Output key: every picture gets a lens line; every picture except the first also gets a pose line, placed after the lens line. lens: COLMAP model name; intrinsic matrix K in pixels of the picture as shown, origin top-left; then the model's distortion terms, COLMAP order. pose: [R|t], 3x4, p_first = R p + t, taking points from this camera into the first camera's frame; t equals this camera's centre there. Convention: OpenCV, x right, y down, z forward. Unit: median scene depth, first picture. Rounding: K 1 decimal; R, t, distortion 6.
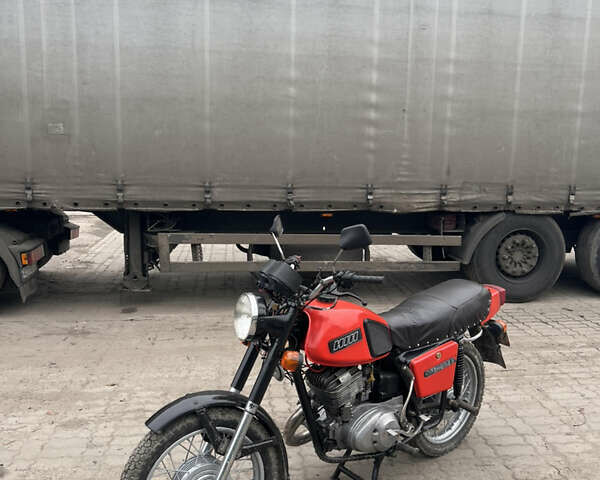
lens RADIAL K [[639.7, 0, 300.0], [0, 639.7, 240.0], [0, 0, 1]] dist [0.004243, -0.013413]
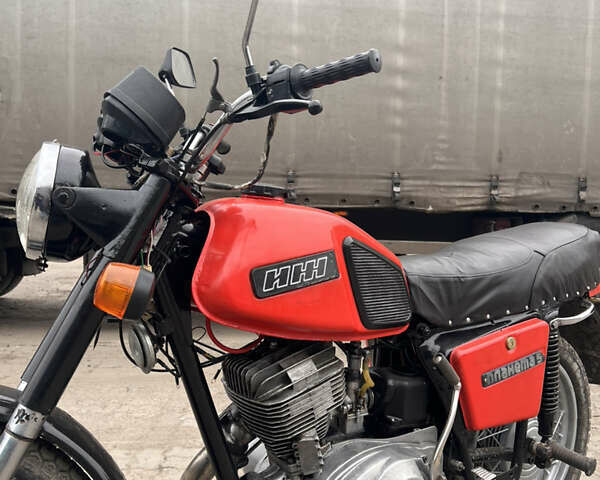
lens RADIAL K [[639.7, 0, 300.0], [0, 639.7, 240.0], [0, 0, 1]] dist [0.004243, -0.013413]
pose [[0.998088, 0.005892, -0.061522, 0.043739], [-0.012340, 0.994400, -0.104960, 0.078230], [0.060559, 0.105519, 0.992572, 0.252434]]
